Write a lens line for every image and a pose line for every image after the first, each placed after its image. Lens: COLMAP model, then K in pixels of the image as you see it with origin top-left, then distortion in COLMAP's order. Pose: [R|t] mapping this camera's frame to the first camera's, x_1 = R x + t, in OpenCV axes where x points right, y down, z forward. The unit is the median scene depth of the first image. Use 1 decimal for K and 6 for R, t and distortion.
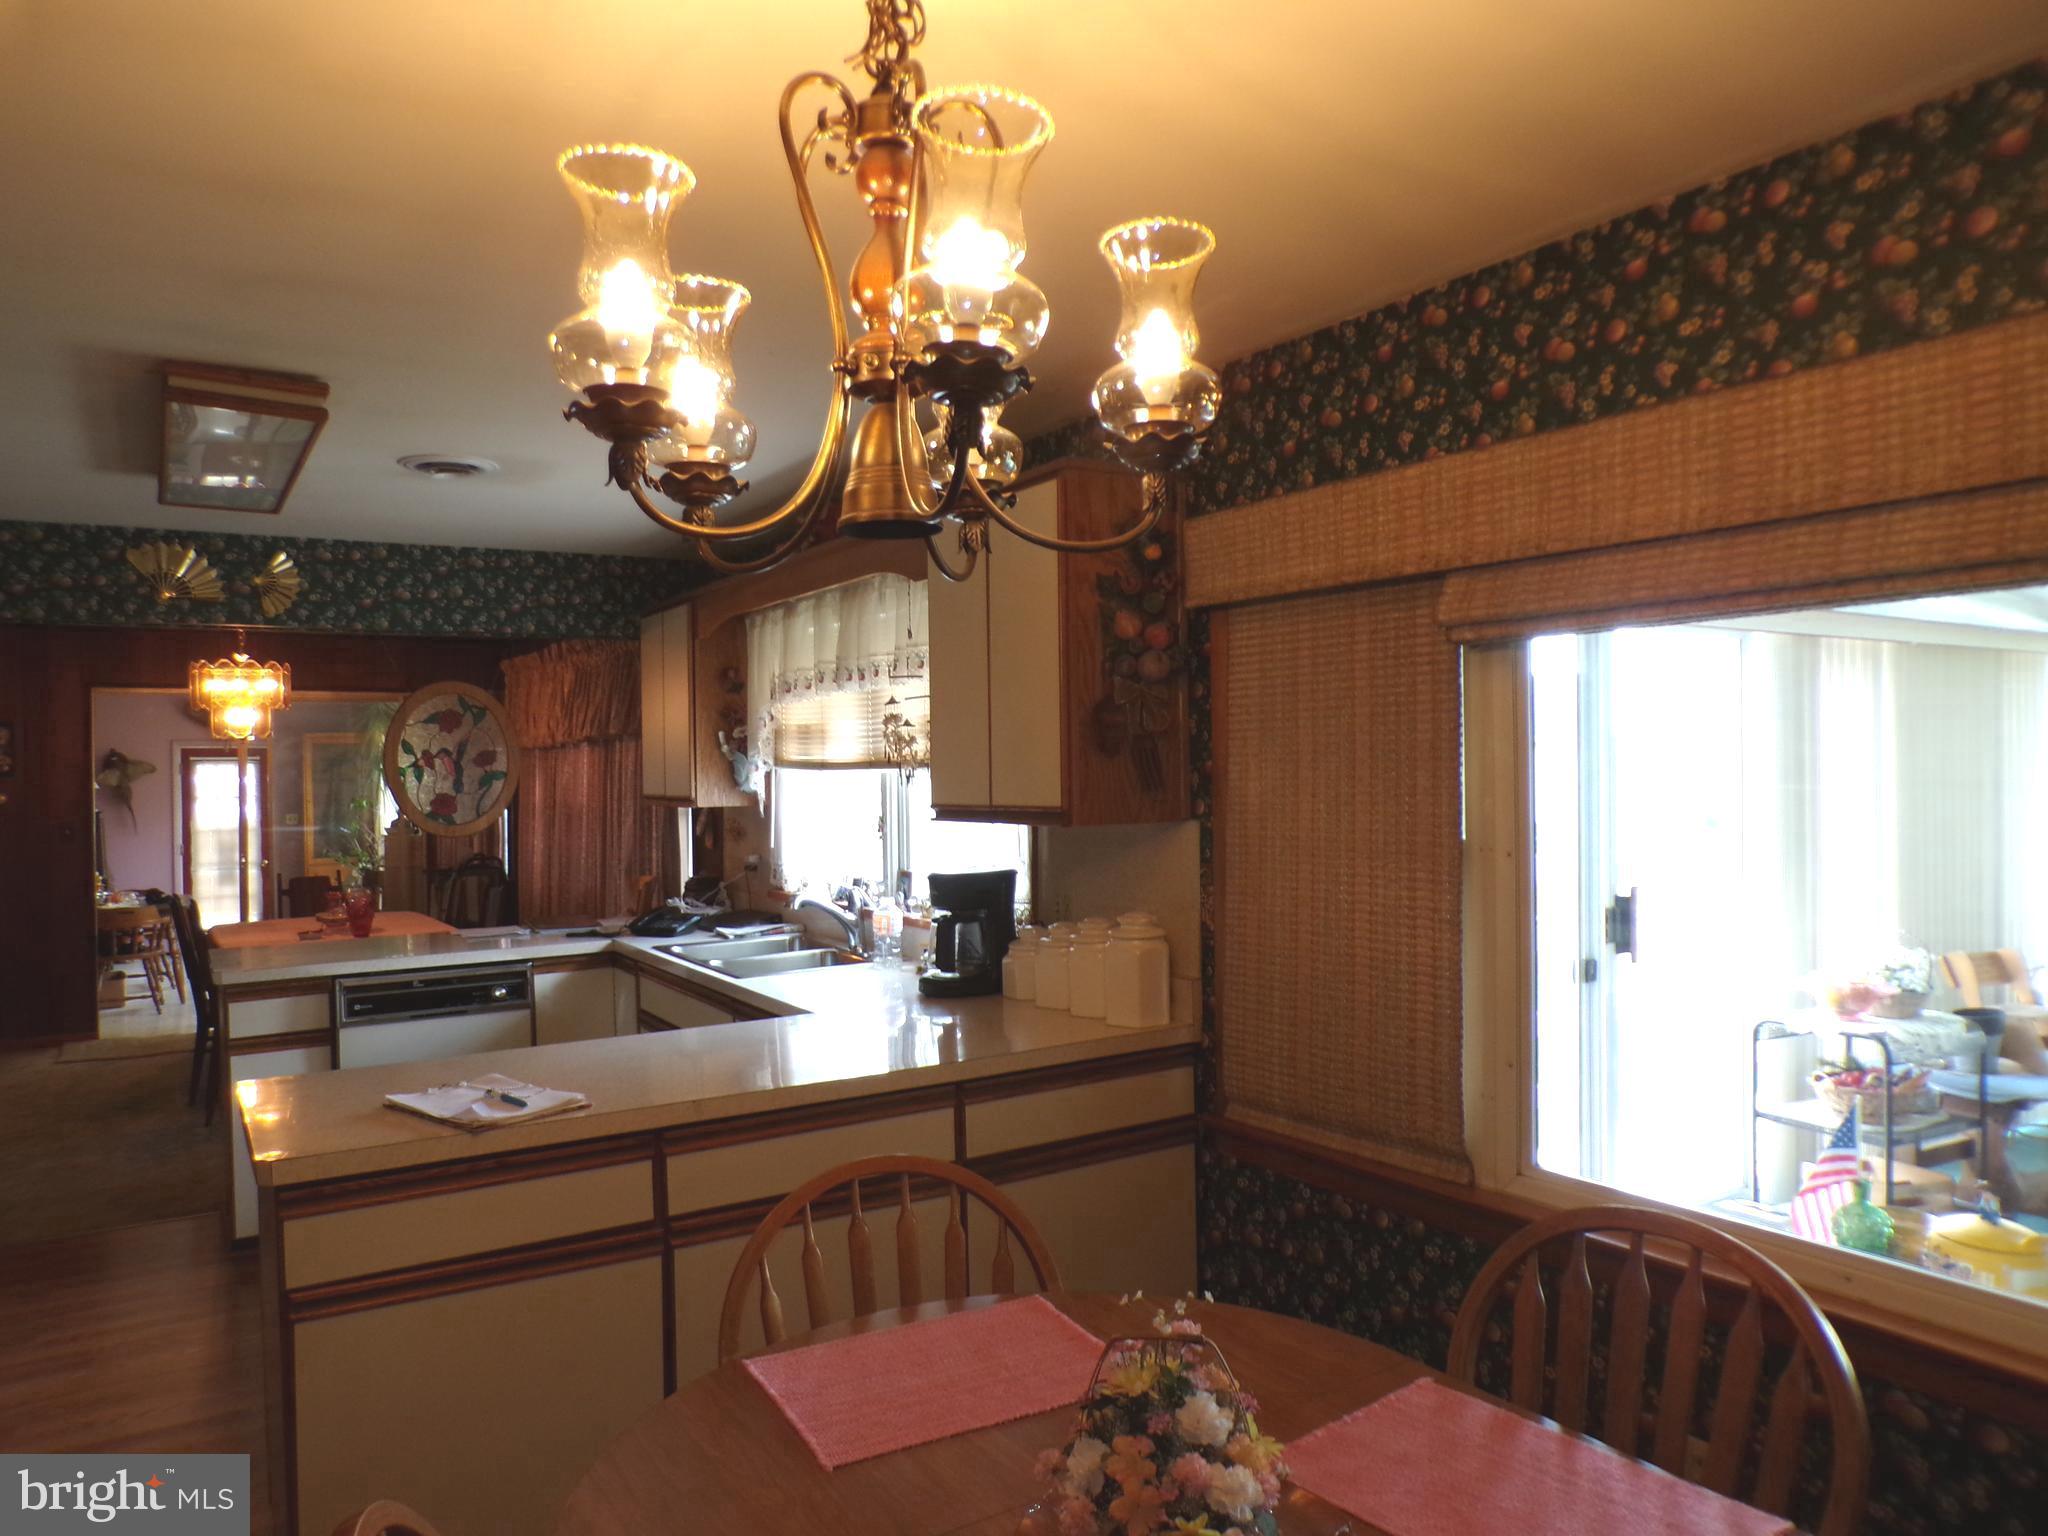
lens RADIAL K [[1383.9, 0, 1028.3], [0, 1383.9, 769.5], [0, 0, 1]] dist [-0.046274, 0.021734]
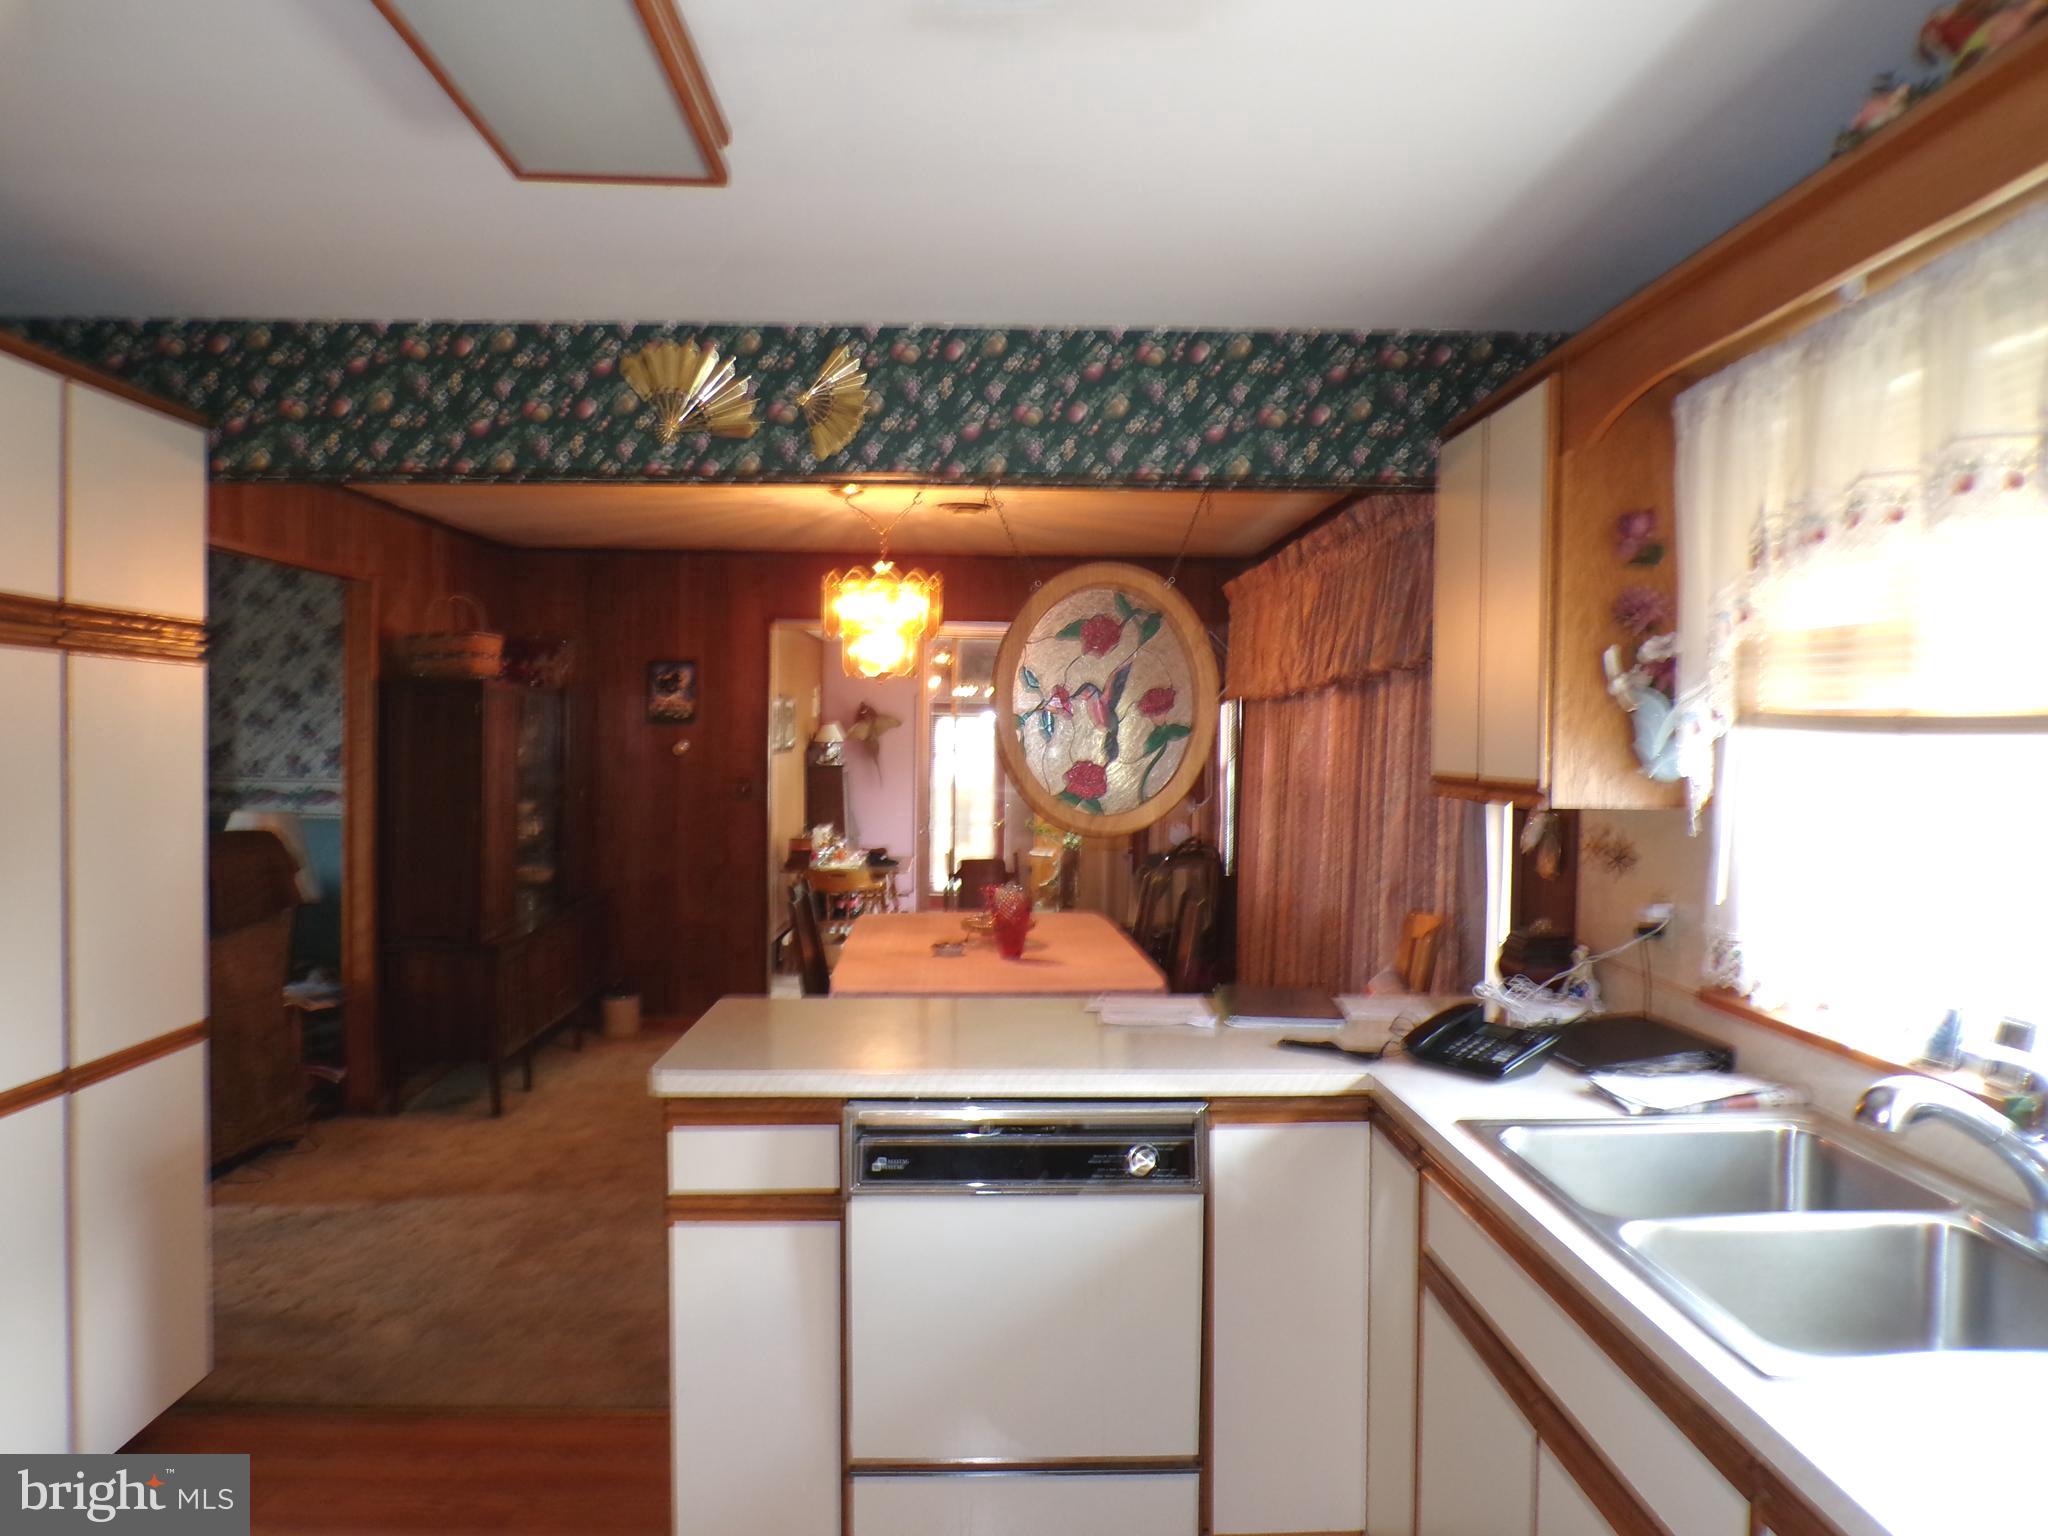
lens RADIAL K [[1383.9, 0, 1028.3], [0, 1383.9, 769.5], [0, 0, 1]] dist [-0.046274, 0.021734]
pose [[0.862671, 0.037953, -0.504340, -0.153442], [-0.027286, 0.999221, 0.028520, 0.005725], [0.505030, -0.010842, 0.863034, 0.485856]]
